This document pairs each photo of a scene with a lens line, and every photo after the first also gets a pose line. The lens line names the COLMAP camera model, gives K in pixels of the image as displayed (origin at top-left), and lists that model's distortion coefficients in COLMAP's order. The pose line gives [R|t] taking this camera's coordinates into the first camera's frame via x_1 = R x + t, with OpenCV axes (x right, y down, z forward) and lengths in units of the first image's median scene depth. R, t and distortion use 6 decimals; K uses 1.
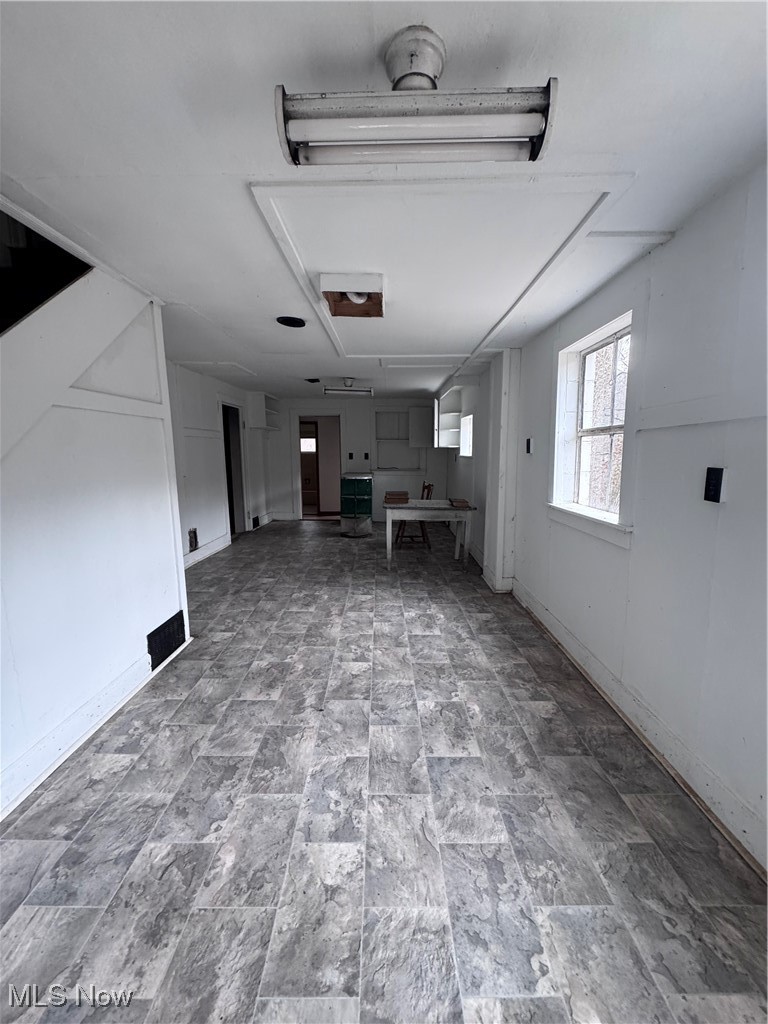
lens RADIAL K [[403.8, 0, 384.0], [0, 403.8, 512.3], [0, 0, 1]] dist [-0.007680, 0.001301]
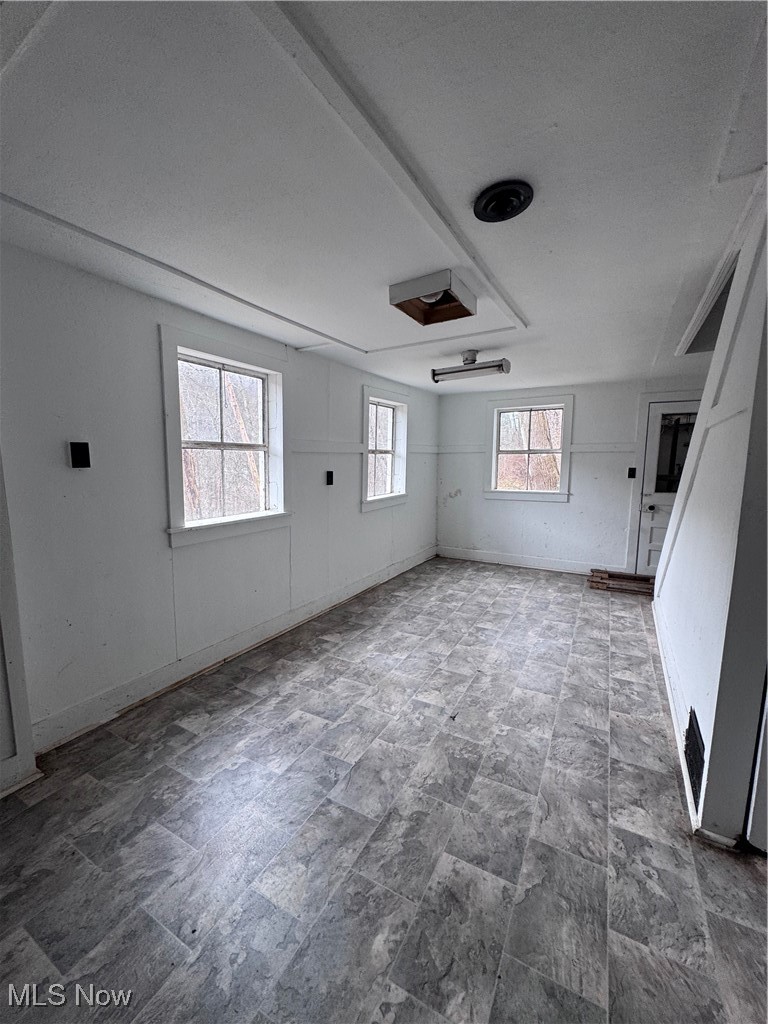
lens RADIAL K [[403.8, 0, 389.9], [0, 403.8, 507.2], [0, 0, 1]] dist [-0.007680, 0.001301]
pose [[-0.874472, -0.055545, 0.481885, -0.423482], [0.067831, 0.969659, 0.234861, -0.272430], [-0.480309, 0.238066, -0.844173, 1.789891]]
